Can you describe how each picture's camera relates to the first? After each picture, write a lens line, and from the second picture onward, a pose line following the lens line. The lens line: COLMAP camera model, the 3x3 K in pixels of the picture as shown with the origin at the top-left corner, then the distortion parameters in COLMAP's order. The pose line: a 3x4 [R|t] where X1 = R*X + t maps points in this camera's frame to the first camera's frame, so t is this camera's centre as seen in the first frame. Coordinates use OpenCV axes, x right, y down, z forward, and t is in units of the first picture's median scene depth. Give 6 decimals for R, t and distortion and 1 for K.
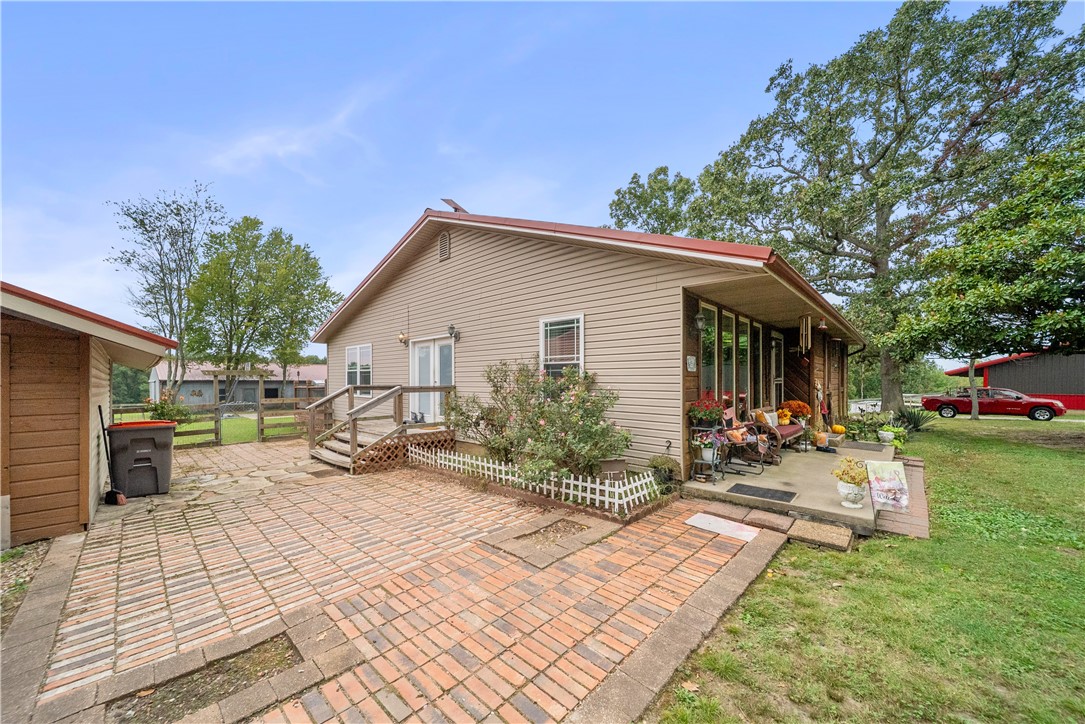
lens RADIAL K [[392.3, 0, 544.8], [0, 392.3, 384.6], [0, 0, 1]] dist [-0.000242, -0.000223]
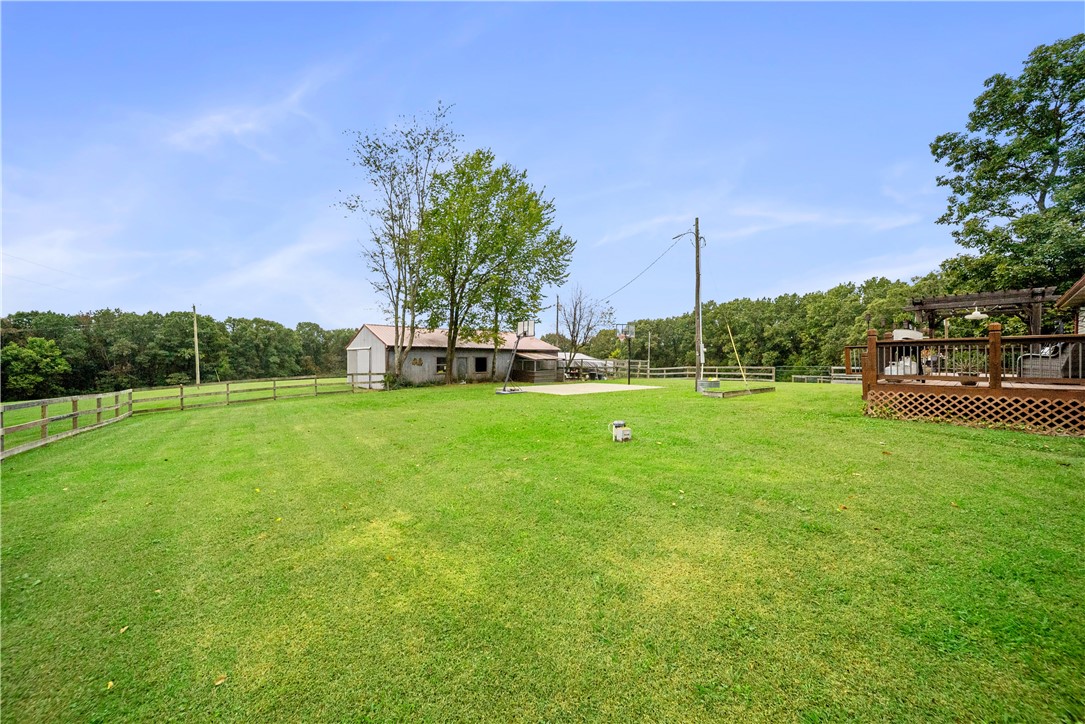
lens RADIAL K [[384.6, 0, 543.5], [0, 384.6, 368.1], [0, 0, 1]] dist [-0.000527, -0.000121]
pose [[0.990956, 0.009802, -0.133830, -2.392316], [-0.007382, 0.999800, 0.018568, 0.084130], [0.133985, -0.017412, 0.990830, 0.960886]]
